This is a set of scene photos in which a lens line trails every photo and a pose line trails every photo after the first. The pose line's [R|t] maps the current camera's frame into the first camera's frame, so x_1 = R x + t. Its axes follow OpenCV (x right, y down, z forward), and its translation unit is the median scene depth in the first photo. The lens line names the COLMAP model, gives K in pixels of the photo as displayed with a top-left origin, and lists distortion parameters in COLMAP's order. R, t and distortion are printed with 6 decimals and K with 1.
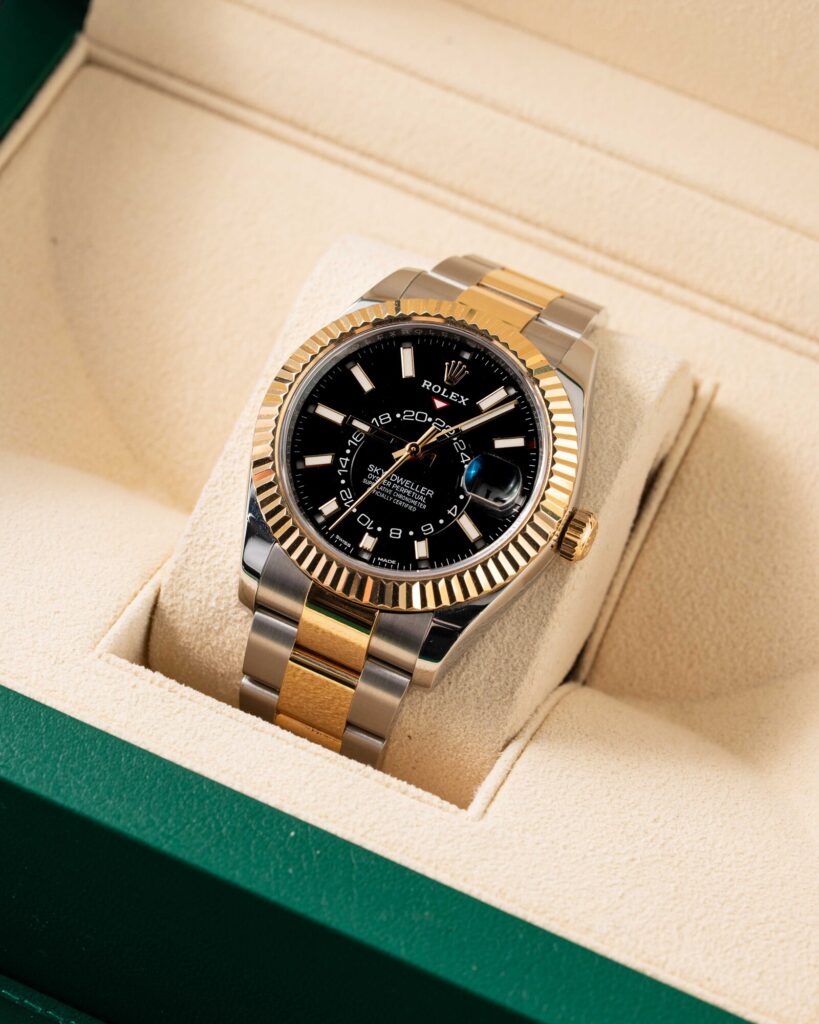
lens RADIAL K [[4102.9, 0, 409.5], [0, 4102.9, 512.0], [0, 0, 1]] dist [-0.067824, 1.248887]
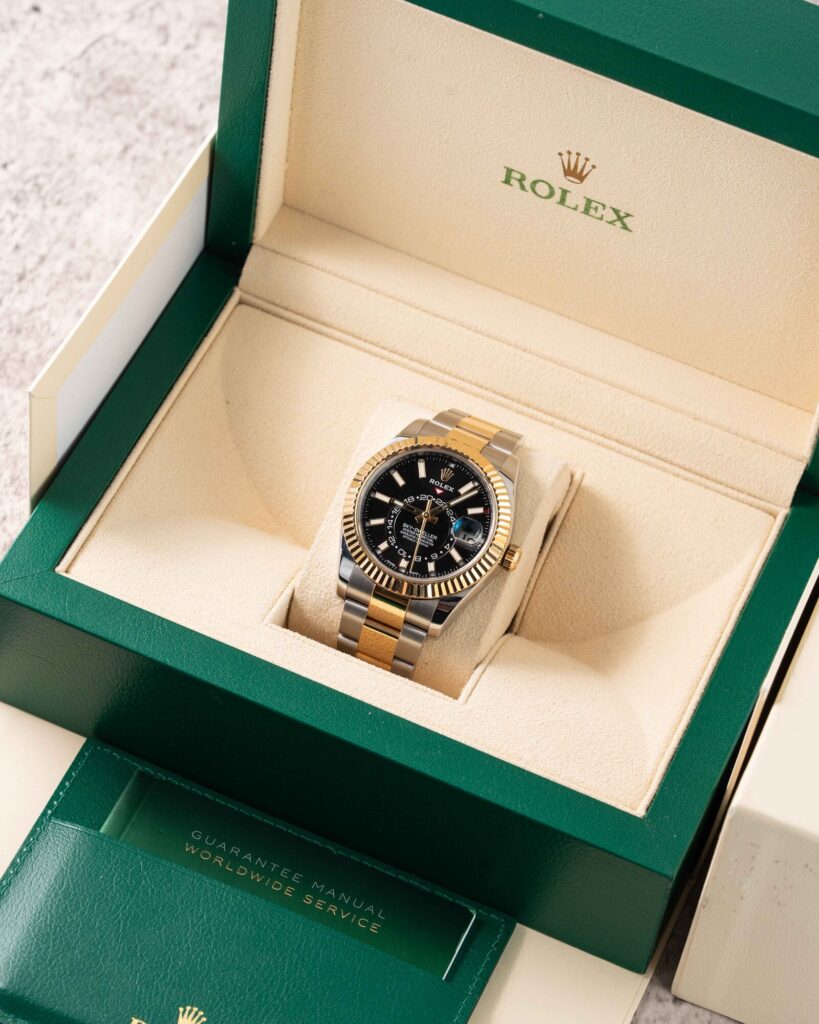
lens RADIAL K [[4102.9, 0, 409.5], [0, 4102.9, 512.0], [0, 0, 1]] dist [-0.067824, 1.248887]
pose [[0.999619, -0.018402, 0.020567, -0.046042], [0.018165, 0.999767, 0.011627, -0.038822], [-0.020776, -0.011249, 0.999721, -0.924349]]
